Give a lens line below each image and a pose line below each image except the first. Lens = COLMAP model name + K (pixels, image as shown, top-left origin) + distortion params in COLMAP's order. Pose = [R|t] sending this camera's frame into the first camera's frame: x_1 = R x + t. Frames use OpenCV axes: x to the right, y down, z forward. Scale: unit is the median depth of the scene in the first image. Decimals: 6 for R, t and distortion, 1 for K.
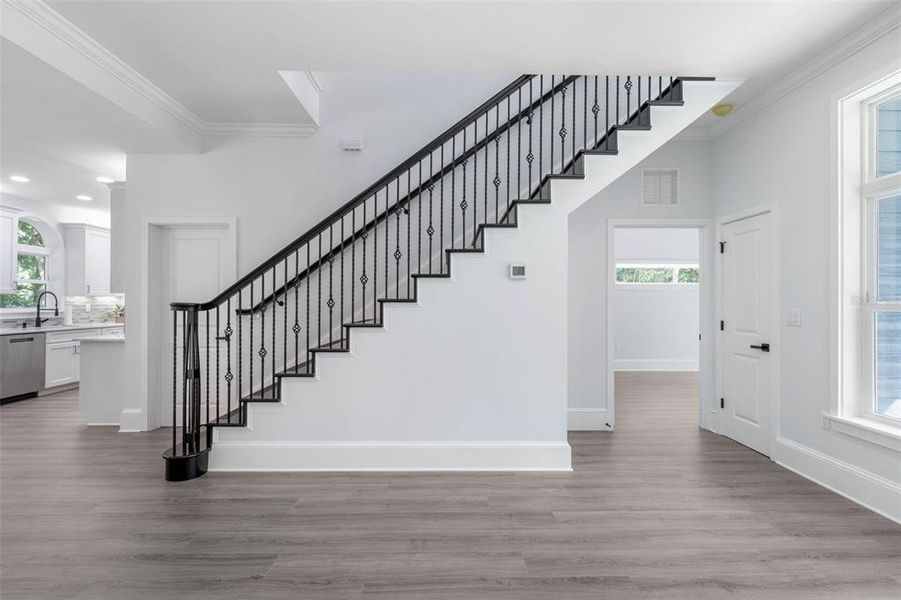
lens RADIAL K [[416.5, 0, 450.5], [0, 416.5, 300.0], [0, 0, 1]] dist [0.002284, 0.000382]
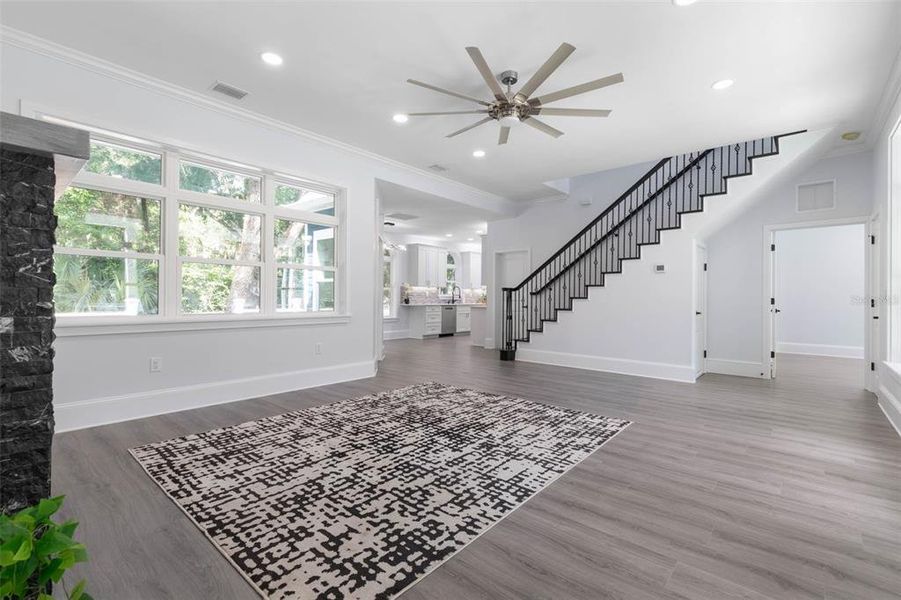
lens RADIAL K [[405.2, 0, 463.0], [0, 405.2, 296.2], [0, 0, 1]] dist [0.002360, 0.000033]
pose [[0.753827, 0.000675, -0.657073, 0.564587], [-0.000850, 1.000000, 0.000051, 0.043511], [0.657073, 0.000520, 0.753827, -0.741397]]
